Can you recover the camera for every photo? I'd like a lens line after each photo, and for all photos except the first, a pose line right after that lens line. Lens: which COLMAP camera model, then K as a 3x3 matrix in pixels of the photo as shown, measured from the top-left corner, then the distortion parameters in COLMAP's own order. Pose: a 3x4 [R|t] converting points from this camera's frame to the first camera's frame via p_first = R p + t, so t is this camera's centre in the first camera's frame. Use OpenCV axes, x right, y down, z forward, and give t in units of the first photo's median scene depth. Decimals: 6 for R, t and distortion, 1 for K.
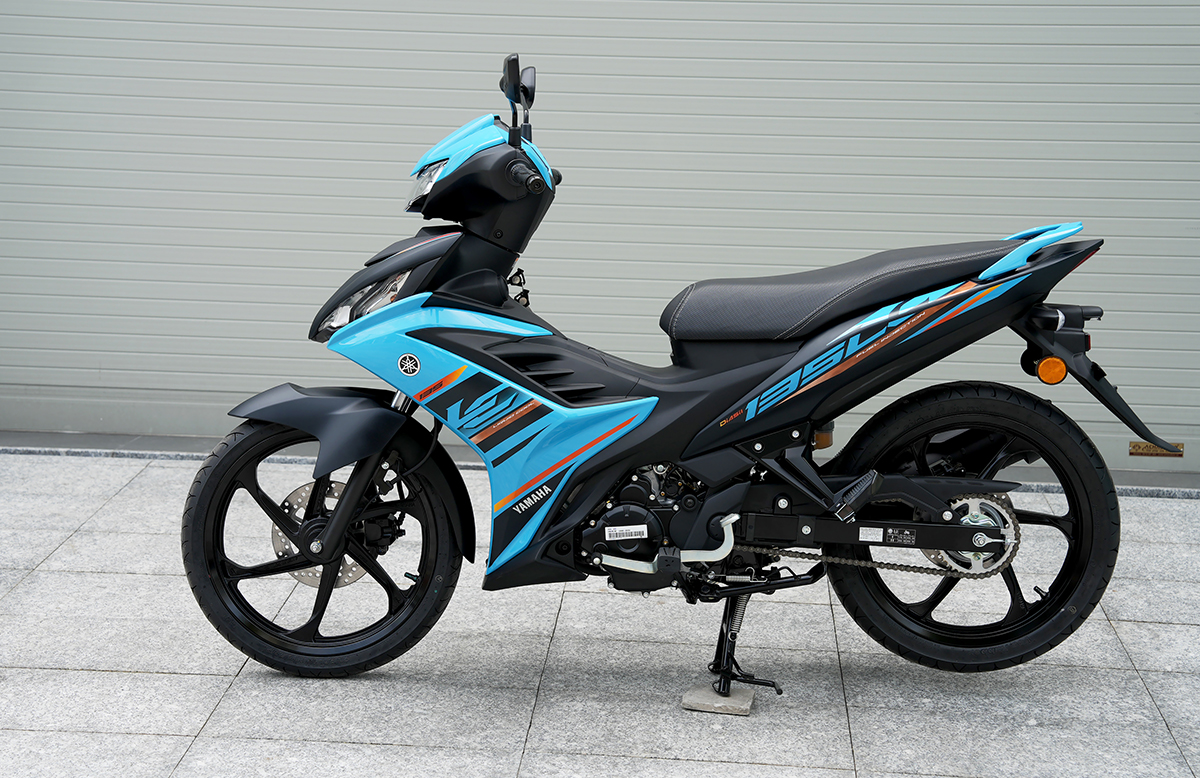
lens RADIAL K [[2172.3, 0, 600.0], [0, 2172.3, 389.0], [0, 0, 1]] dist [0.032347, 0.001046]
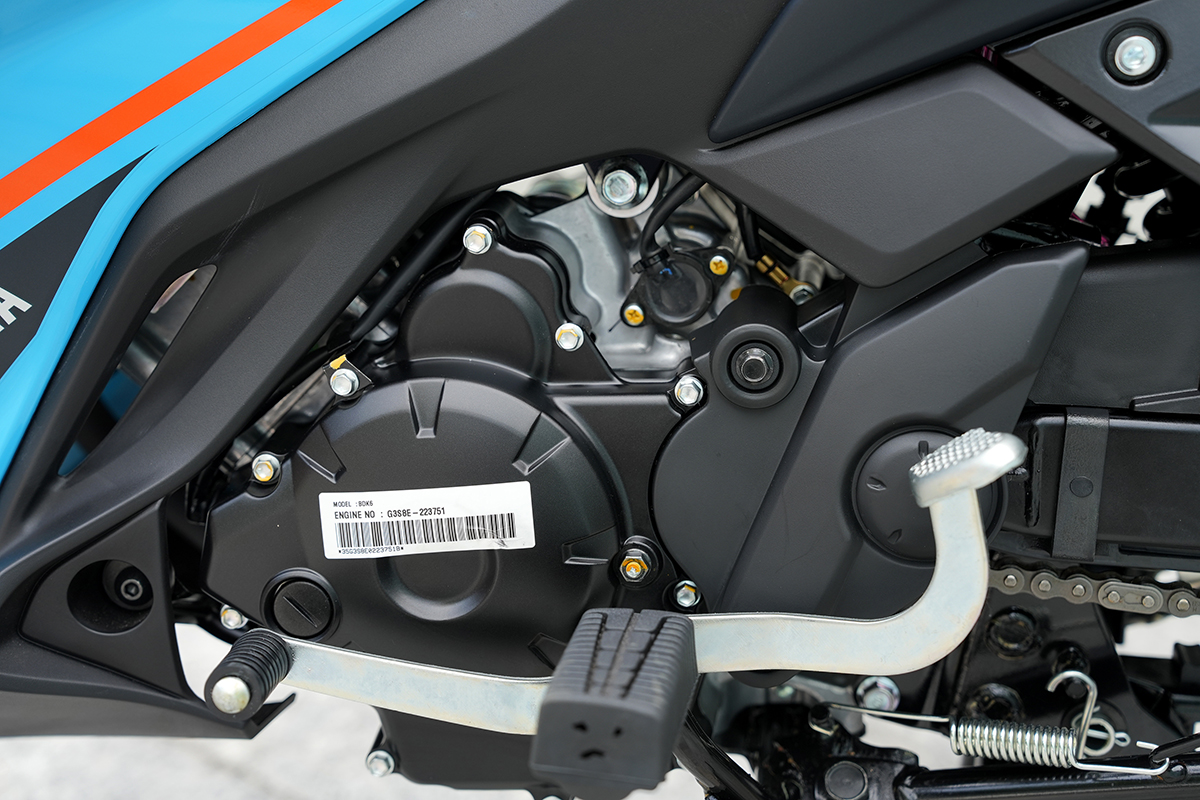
lens RADIAL K [[2263.0, 0, 600.0], [0, 2263.0, 400.0], [0, 0, 1]] dist [0.300219, -0.017452]
pose [[0.992705, 0.000842, -0.120562, 0.051926], [0.013388, 0.993022, 0.117170, 0.031766], [0.119819, -0.117930, 0.985767, 0.802631]]
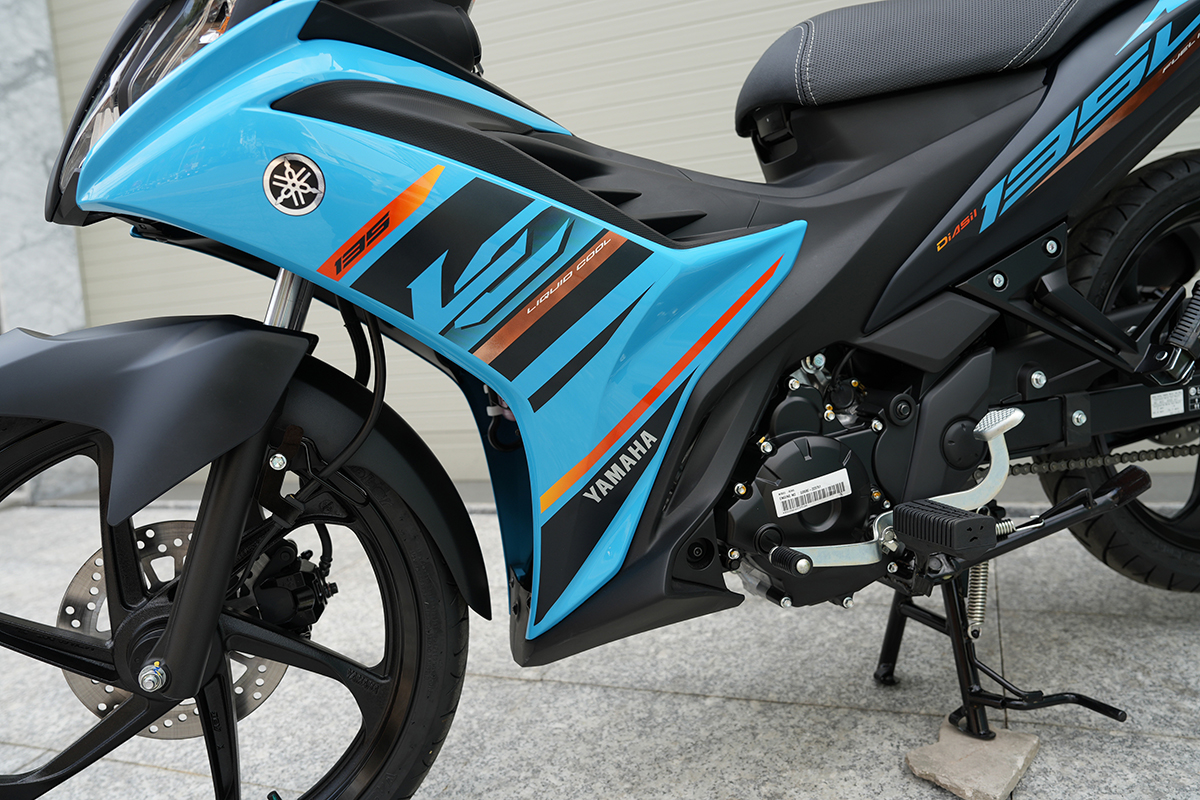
lens RADIAL K [[916.5, 0, 600.0], [0, 916.5, 400.0], [0, 0, 1]] dist [-0.073664, 0.004008]
pose [[0.944463, -0.189687, 0.268344, -0.084721], [0.199662, 0.979813, -0.010120, 0.037961], [-0.261007, 0.063136, 0.963270, 0.811814]]
